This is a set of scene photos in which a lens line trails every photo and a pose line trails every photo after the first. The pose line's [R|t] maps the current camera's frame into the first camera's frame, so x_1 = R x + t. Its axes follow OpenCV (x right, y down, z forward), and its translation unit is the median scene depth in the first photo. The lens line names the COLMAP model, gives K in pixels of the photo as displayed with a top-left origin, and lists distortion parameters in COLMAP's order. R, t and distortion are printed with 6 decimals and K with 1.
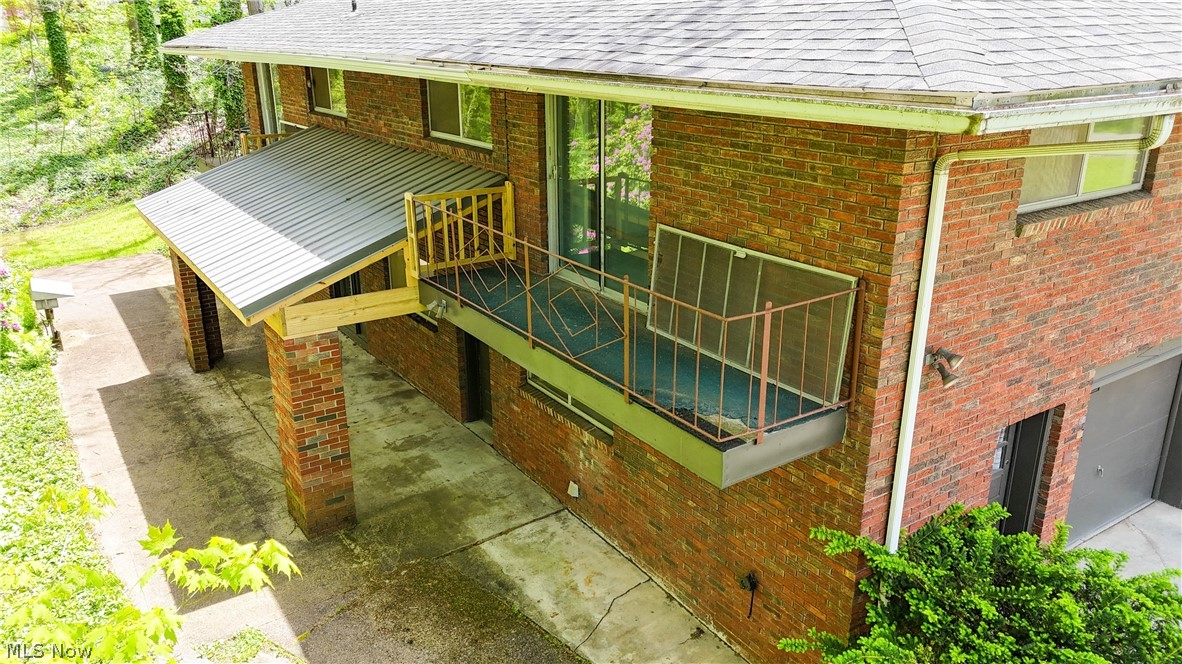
lens RADIAL K [[876.6, 0, 590.3], [0, 876.6, 333.8], [0, 0, 1]] dist [0.009284, -0.000770]
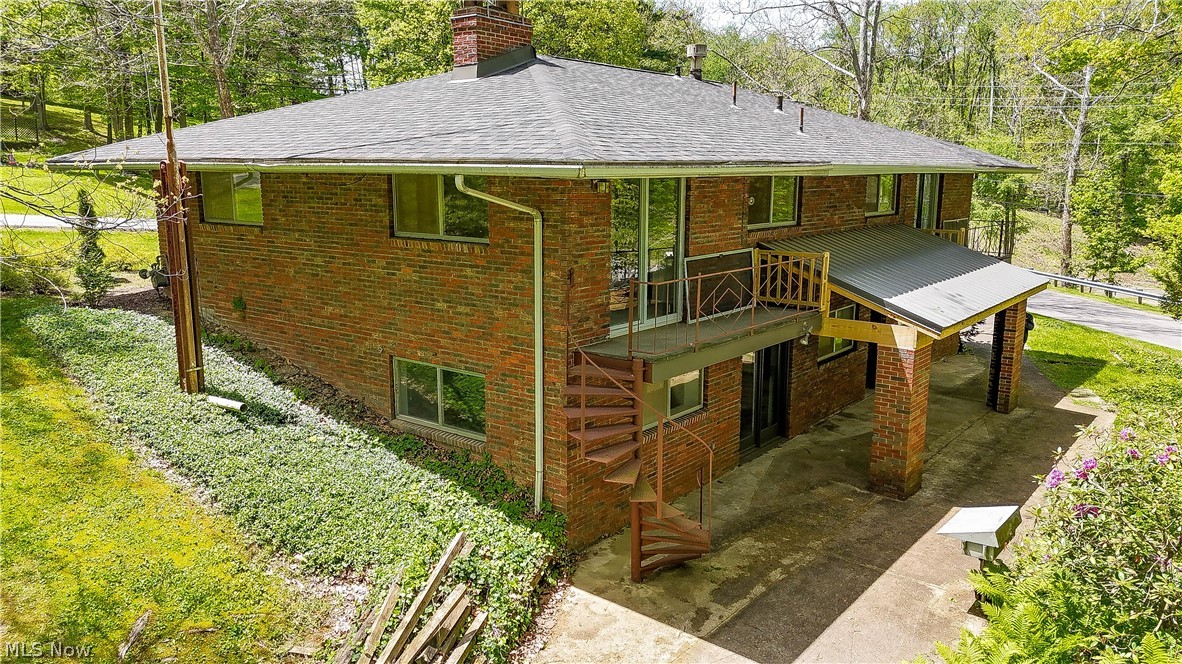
lens RADIAL K [[876.6, 0, 590.6], [0, 876.6, 332.8], [0, 0, 1]] dist [0.009284, -0.000770]
pose [[-0.304812, -0.176360, 0.935942, -1.304231], [0.307410, 0.911891, 0.271944, -0.521751], [-0.901437, 0.370610, -0.223740, 1.594588]]
